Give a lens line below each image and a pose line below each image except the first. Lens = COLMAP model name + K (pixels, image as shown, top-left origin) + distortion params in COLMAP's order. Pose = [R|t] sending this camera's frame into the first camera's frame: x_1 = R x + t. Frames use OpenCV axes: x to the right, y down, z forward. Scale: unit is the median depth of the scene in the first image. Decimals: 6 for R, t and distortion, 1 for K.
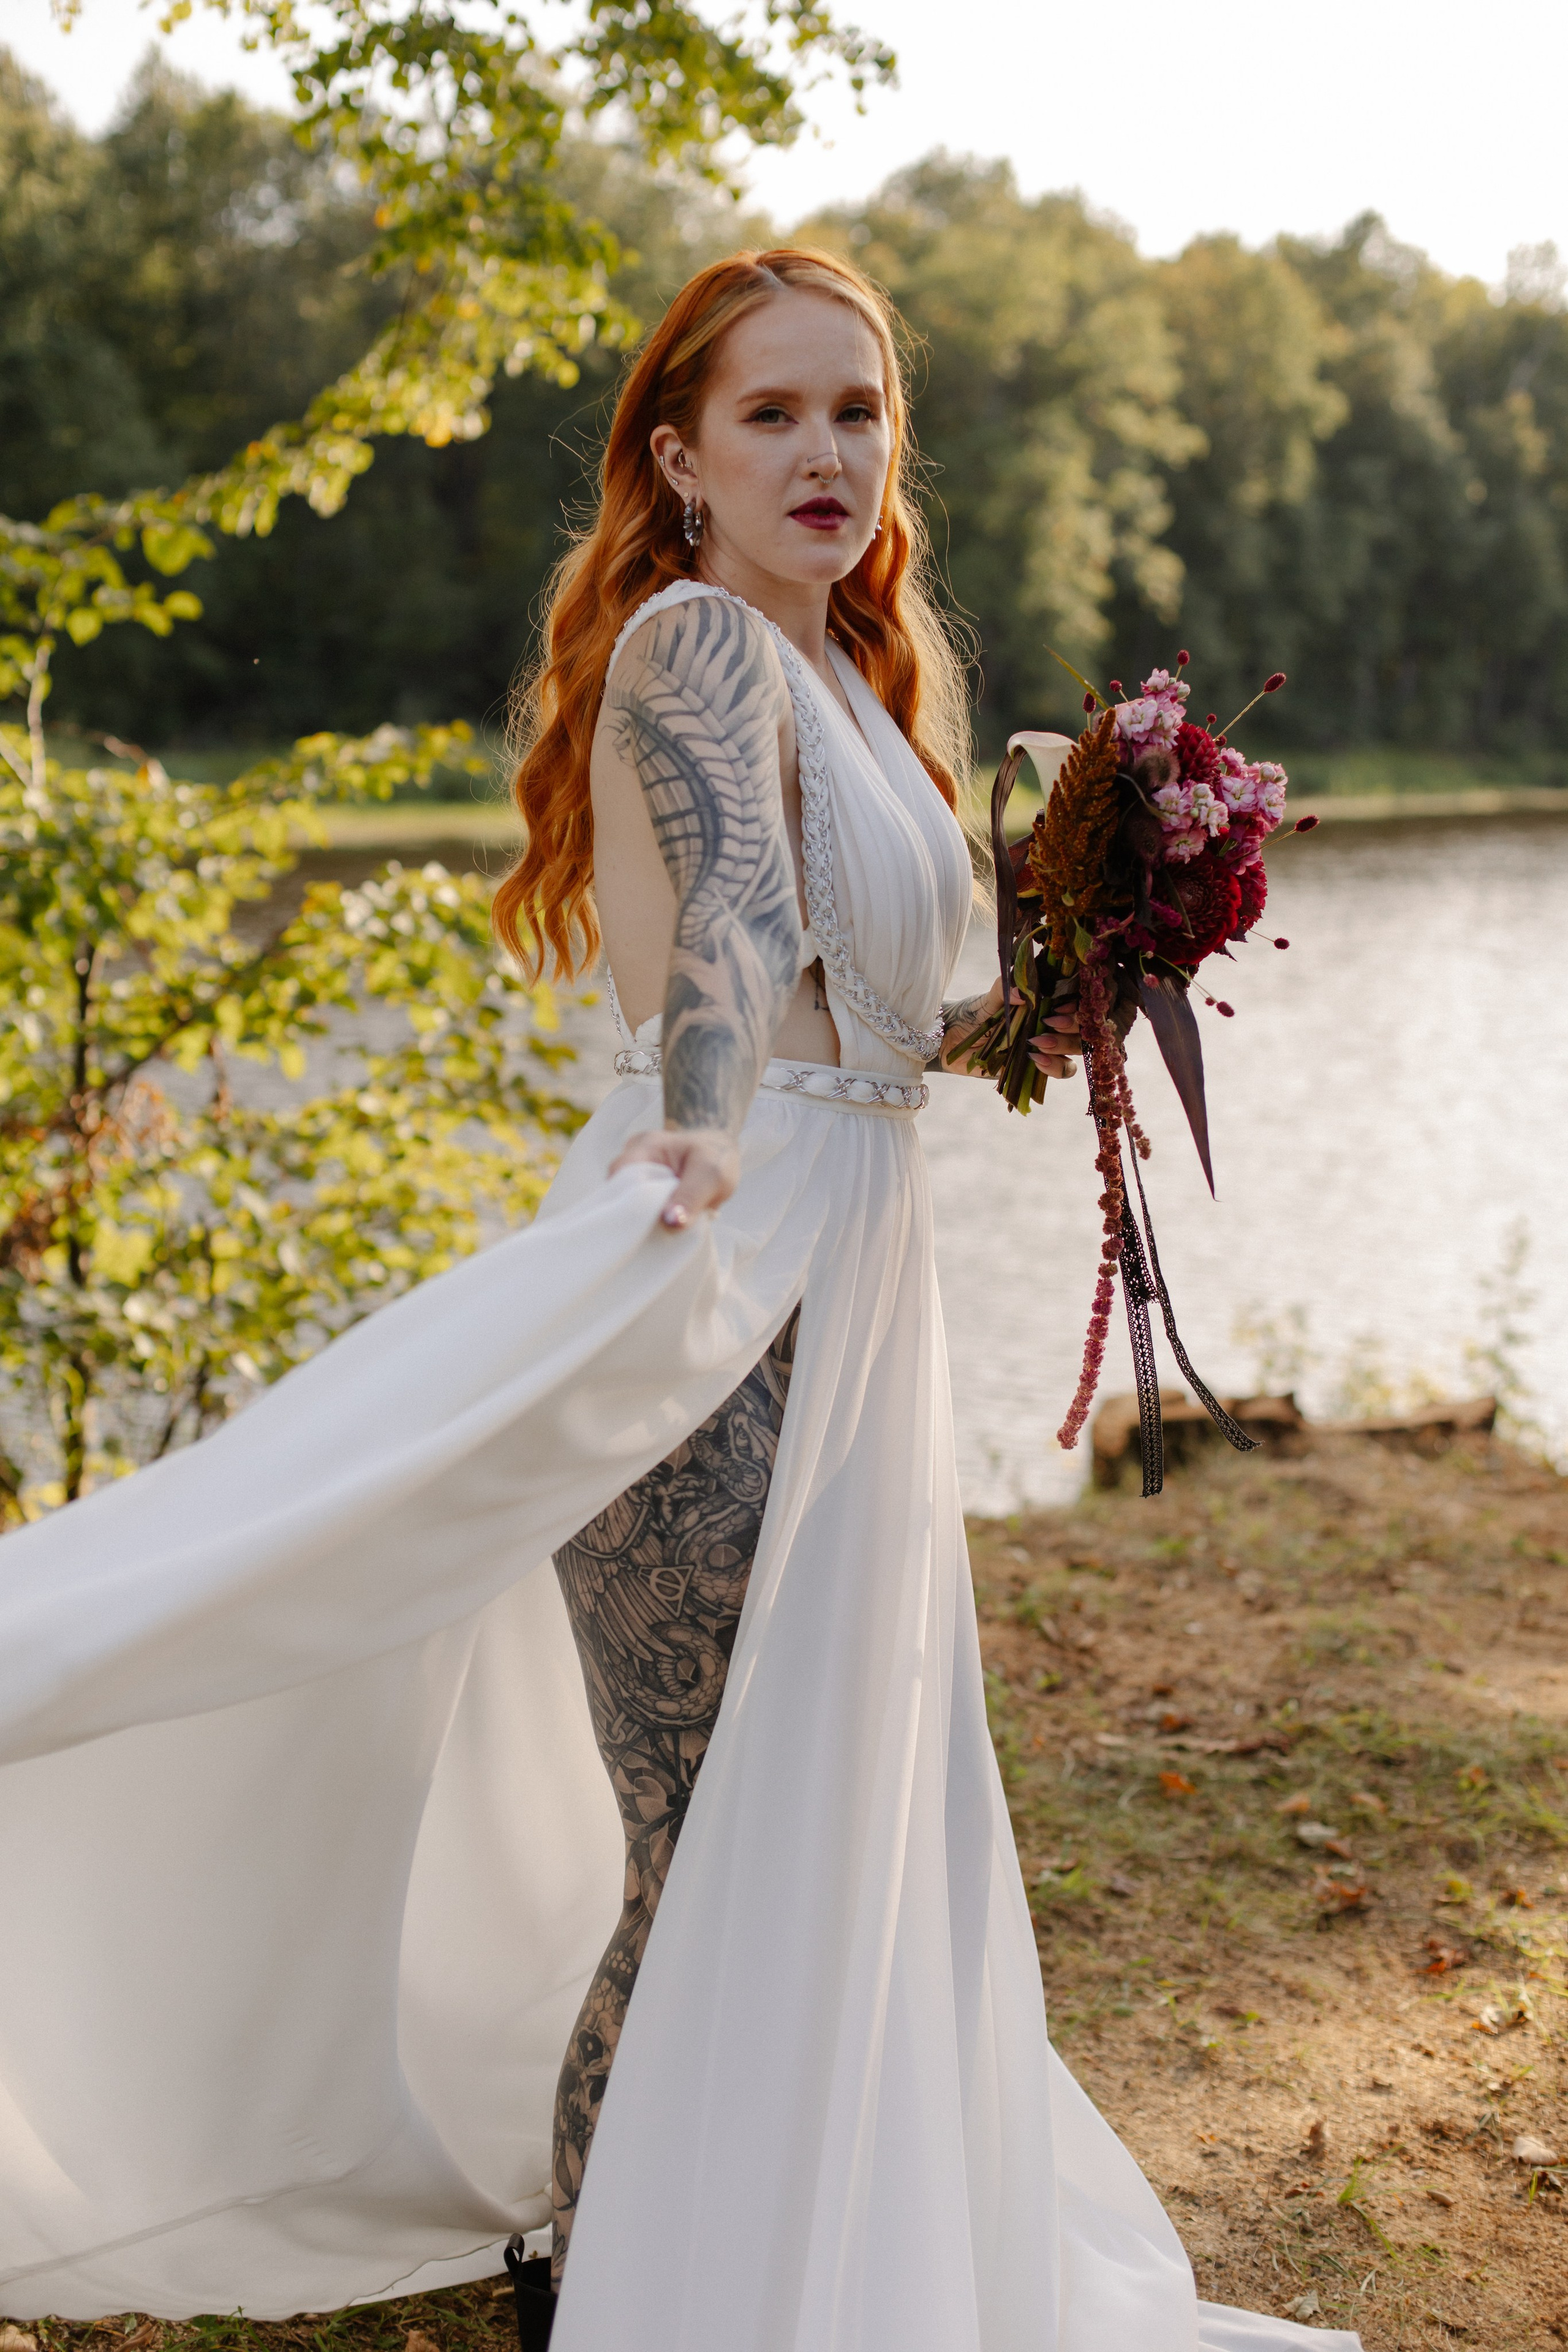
lens RADIAL K [[3417.9, 0, 778.6], [0, 3417.9, 1159.4], [0, 0, 1]] dist [-0.010833, 0.000000]
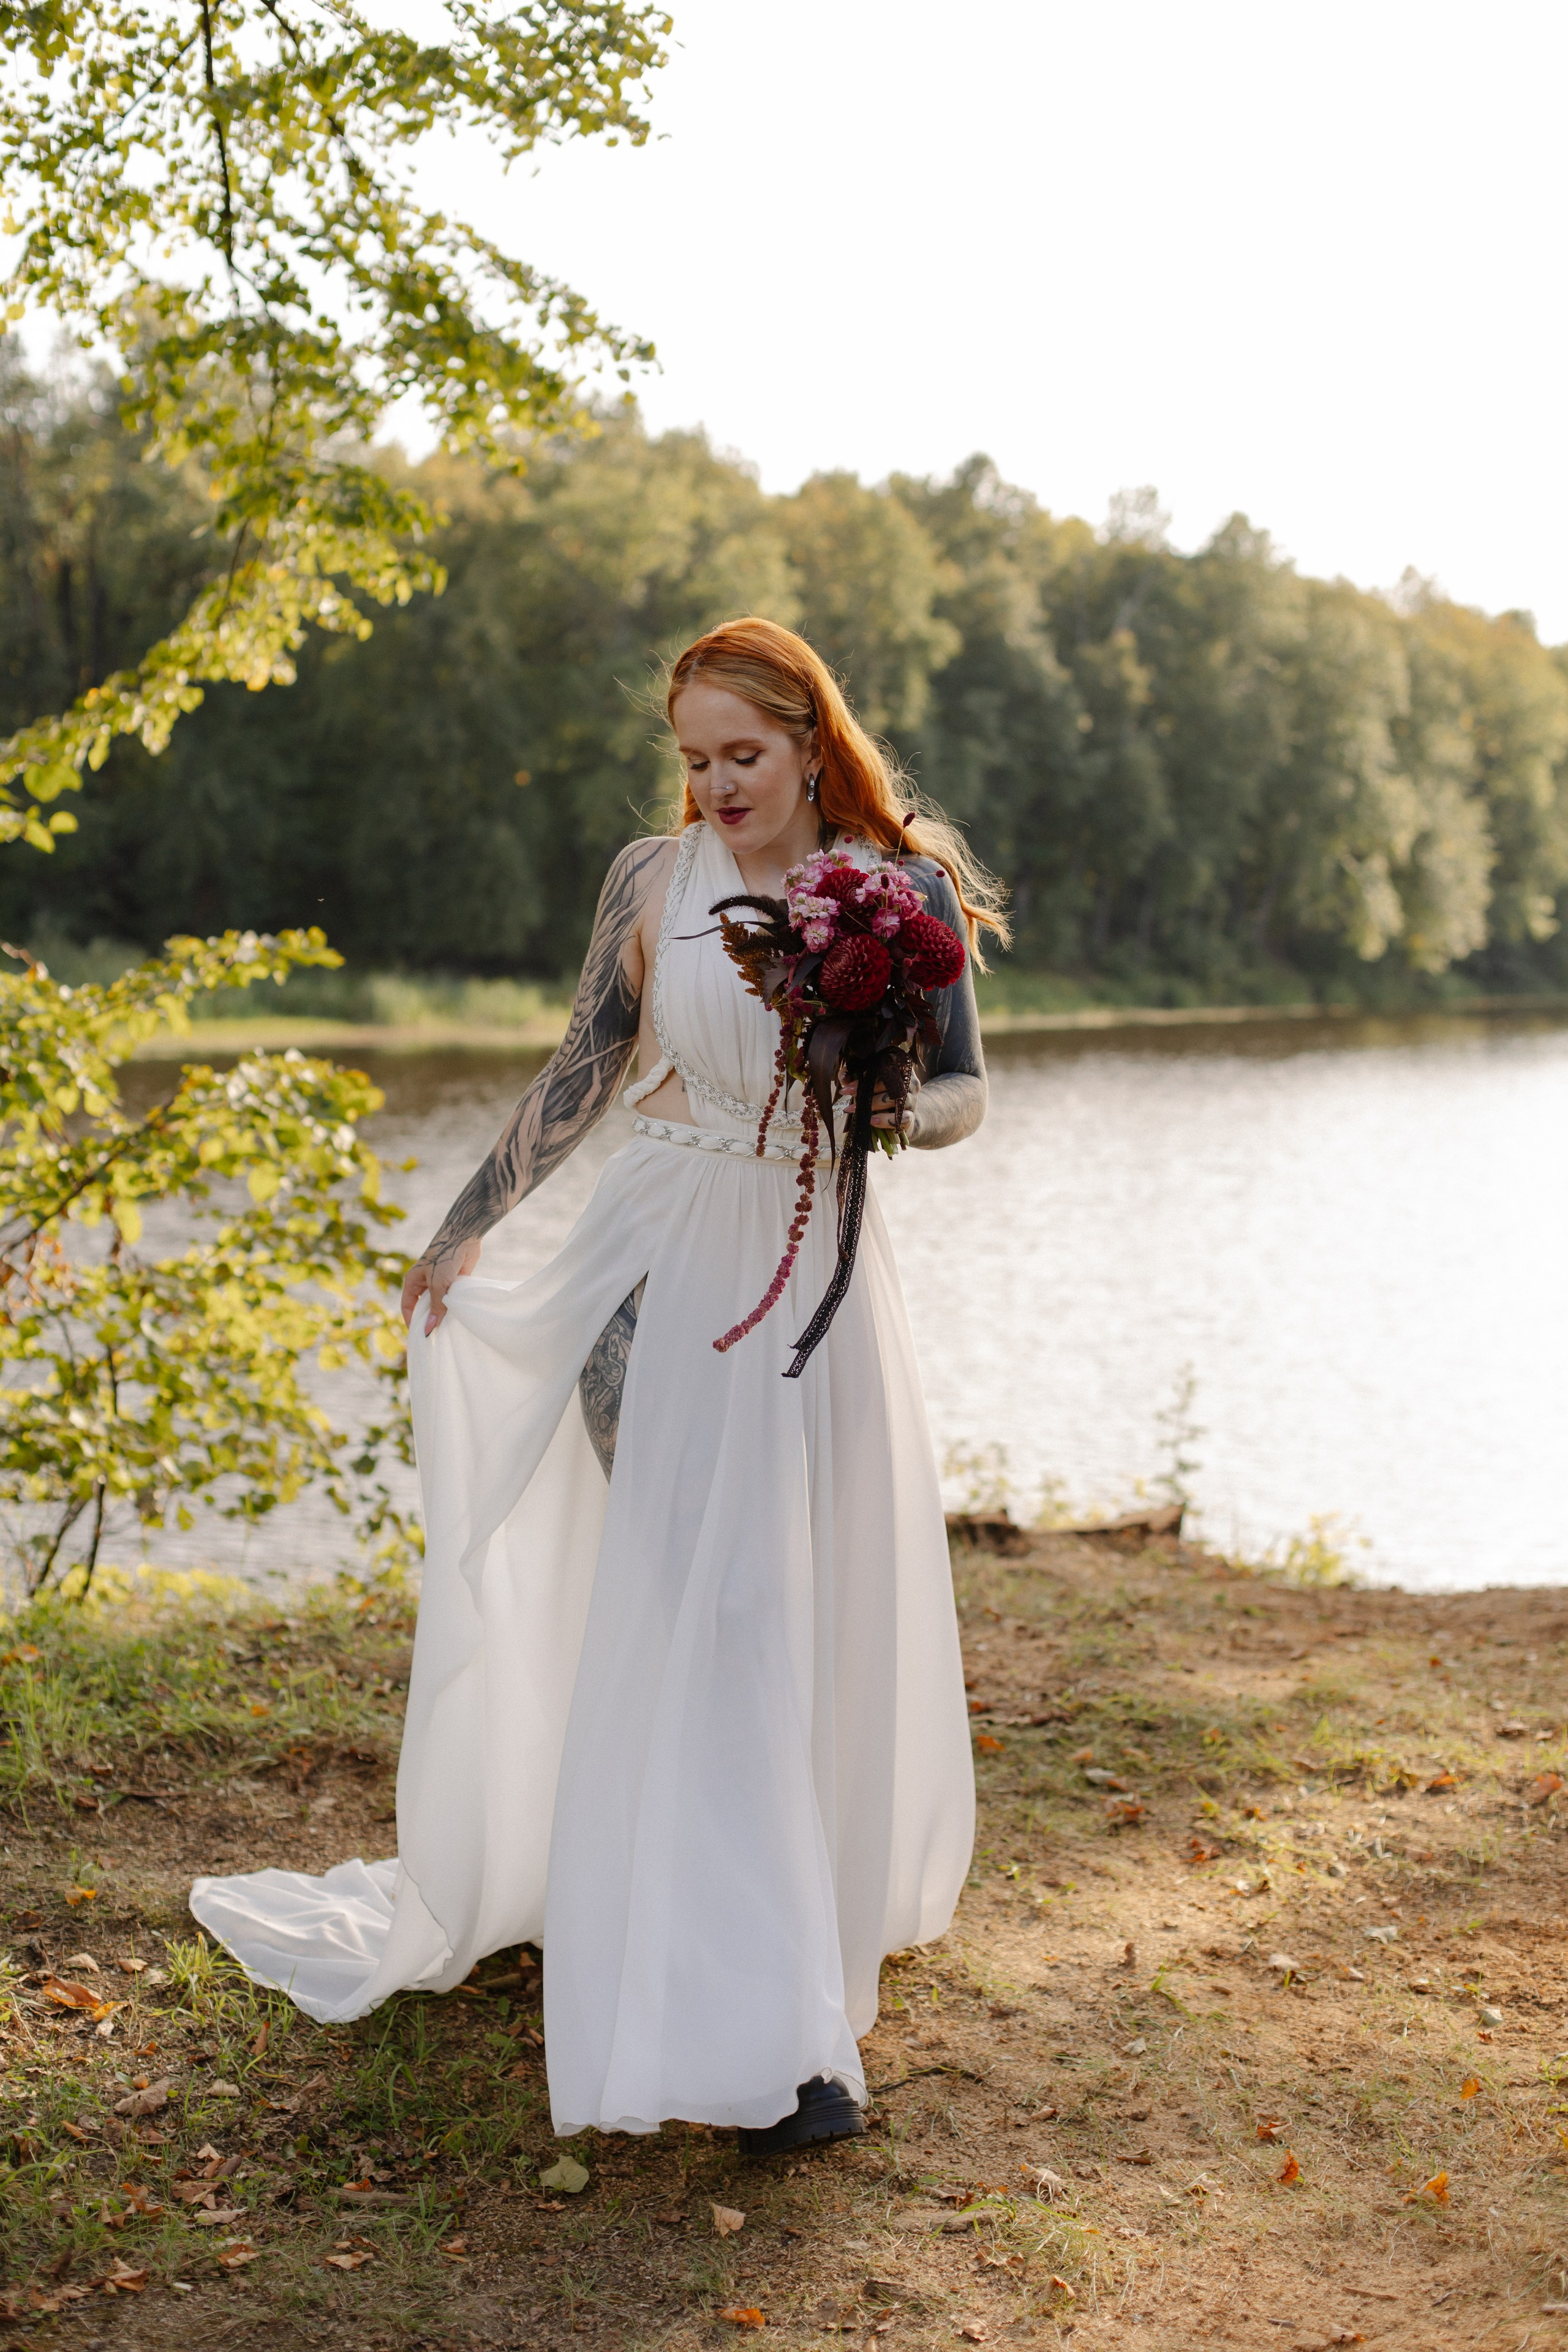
lens RADIAL K [[3417.9, 0, 788.2], [0, 3417.9, 1187.4], [0, 0, 1]] dist [-0.010833, 0.000000]
pose [[0.993392, -0.003083, 0.114727, -0.063951], [0.009450, 0.998442, -0.054998, 0.025481], [-0.114379, 0.055718, 0.991873, -0.170982]]
